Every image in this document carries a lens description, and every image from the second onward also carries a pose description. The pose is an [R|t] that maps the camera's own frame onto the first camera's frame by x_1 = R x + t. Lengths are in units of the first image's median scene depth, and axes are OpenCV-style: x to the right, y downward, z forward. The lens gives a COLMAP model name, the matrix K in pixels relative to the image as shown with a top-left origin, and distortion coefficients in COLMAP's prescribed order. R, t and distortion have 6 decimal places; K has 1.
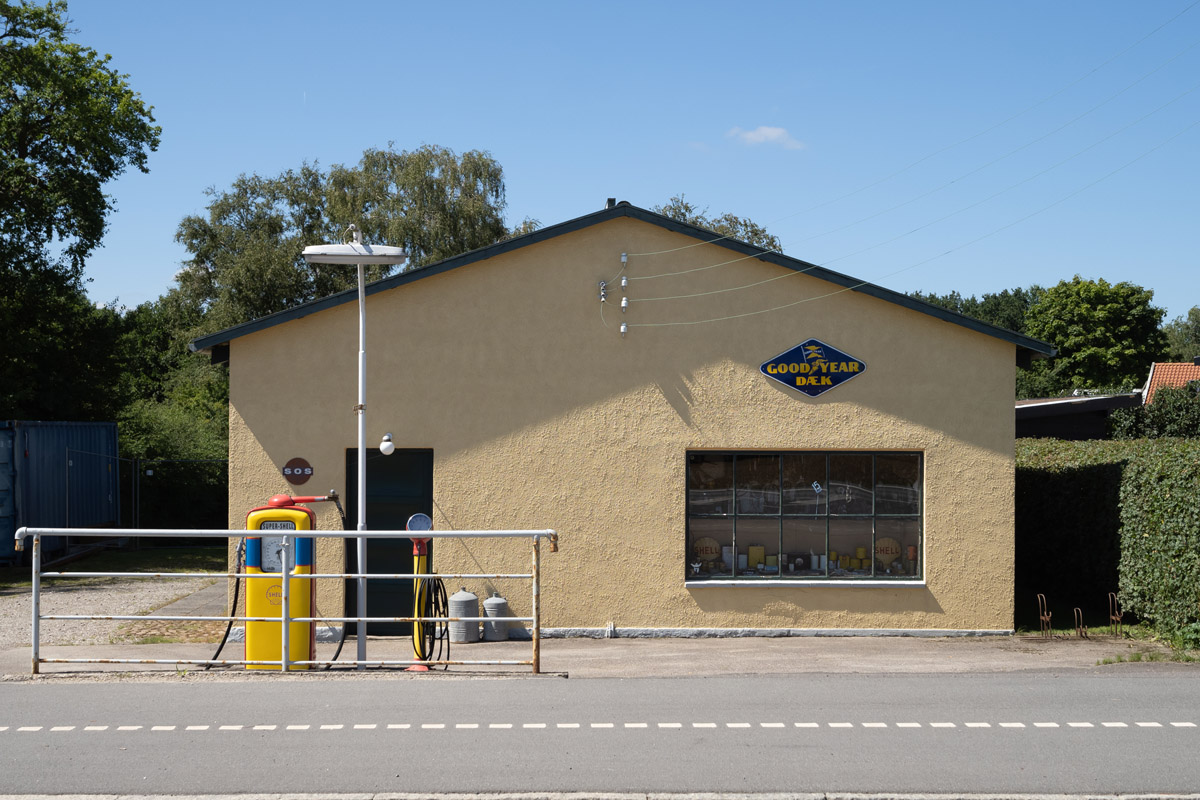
lens RADIAL K [[1802.4, 0, 592.0], [0, 1802.4, 407.6], [0, 0, 1]] dist [0.010860, 0.000000]
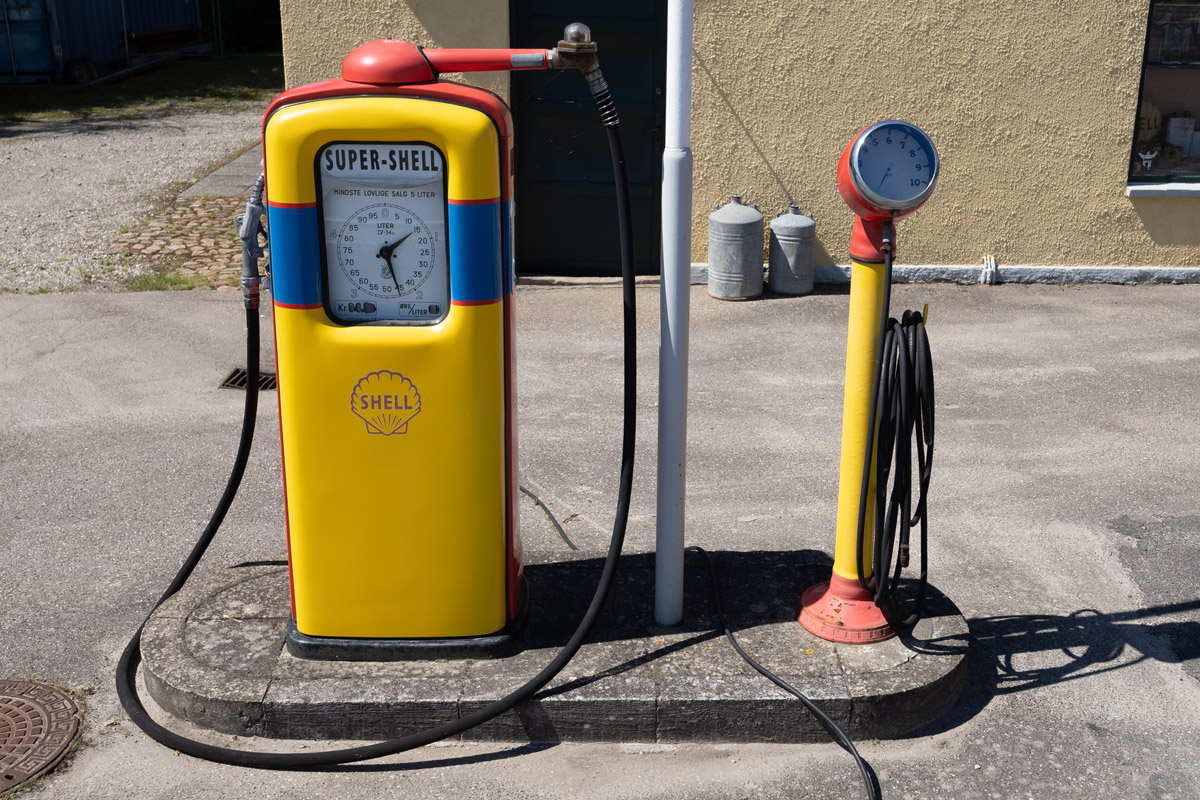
lens RADIAL K [[1280.2, 0, 676.1], [0, 1280.2, 315.0], [0, 0, 1]] dist [0.003749, 0.000000]
pose [[0.998717, 0.007072, 0.050137, -0.106684], [-0.021270, 0.957190, 0.288678, 0.023759], [-0.045949, -0.289374, 0.956113, 0.618004]]
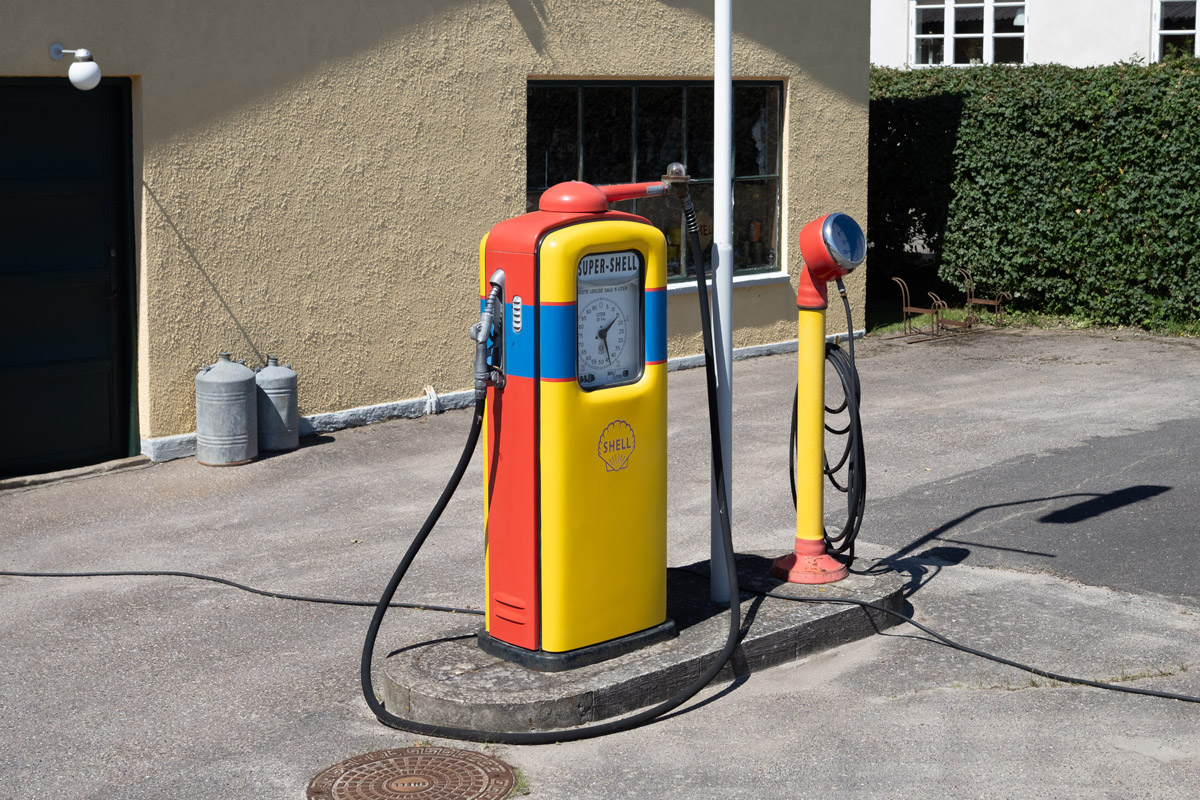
lens RADIAL K [[1802.4, 0, 603.9], [0, 1802.4, 250.9], [0, 0, 1]] dist [0.010860, 0.000000]
pose [[0.726437, -0.067018, 0.683957, -0.332695], [-0.006608, 0.994507, 0.104466, 0.017571], [-0.687201, -0.080408, 0.722004, 0.557944]]
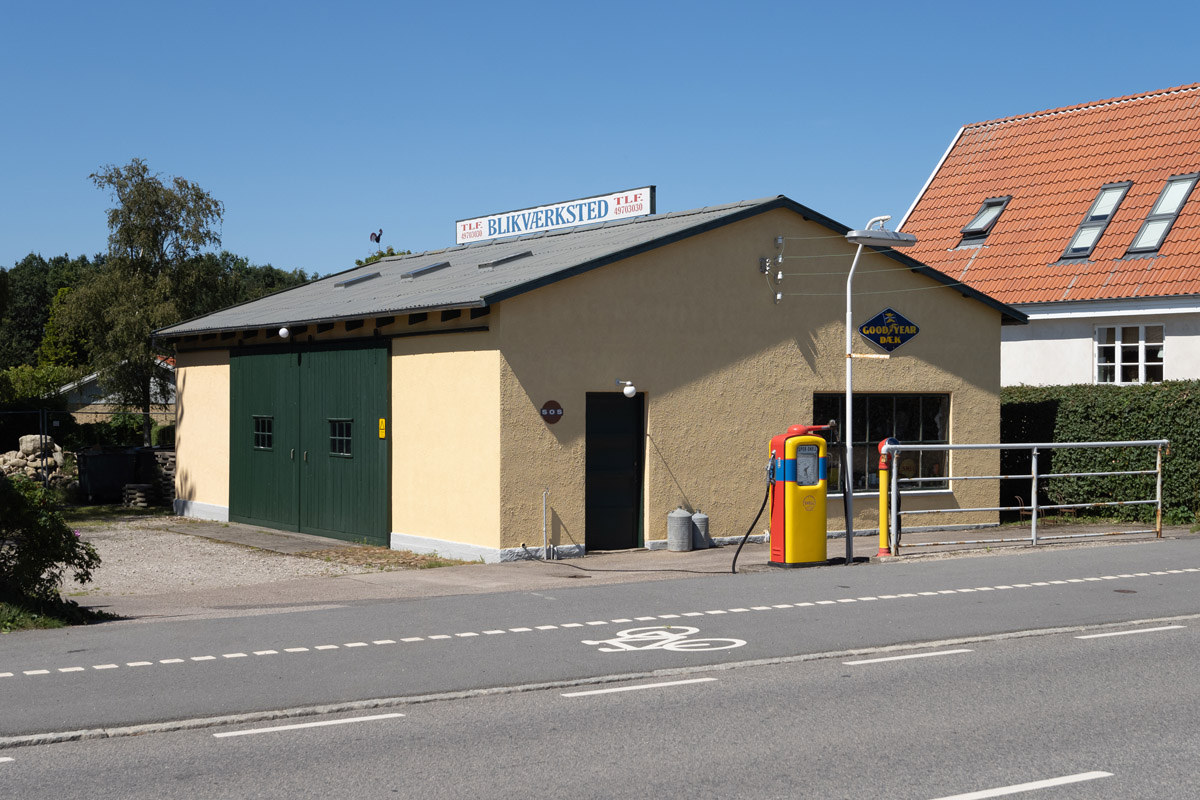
lens RADIAL K [[1751.9, 0, 604.8], [0, 1751.9, 406.3], [0, 0, 1]] dist [0.022753, 0.000000]
pose [[0.856671, -0.006942, 0.515816, -0.715037], [-0.004190, 0.999783, 0.020415, 0.008293], [-0.515845, -0.019650, 0.856456, 0.013334]]
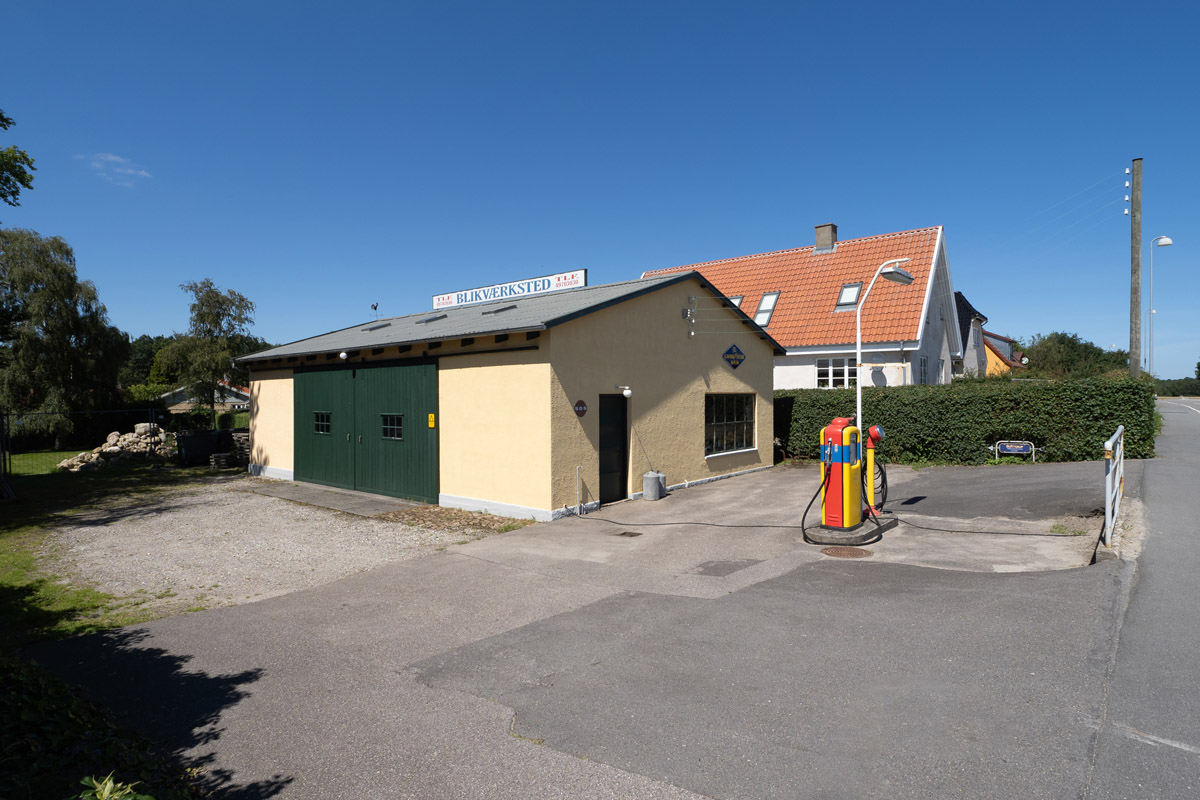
lens RADIAL K [[630.1, 0, 603.2], [0, 630.1, 393.9], [0, 0, 1]] dist [0.008521, -0.000716]
pose [[0.657283, -0.007320, 0.753608, -0.575711], [-0.000606, 0.999947, 0.010242, 0.016350], [-0.753644, -0.007189, 0.657244, 0.609613]]
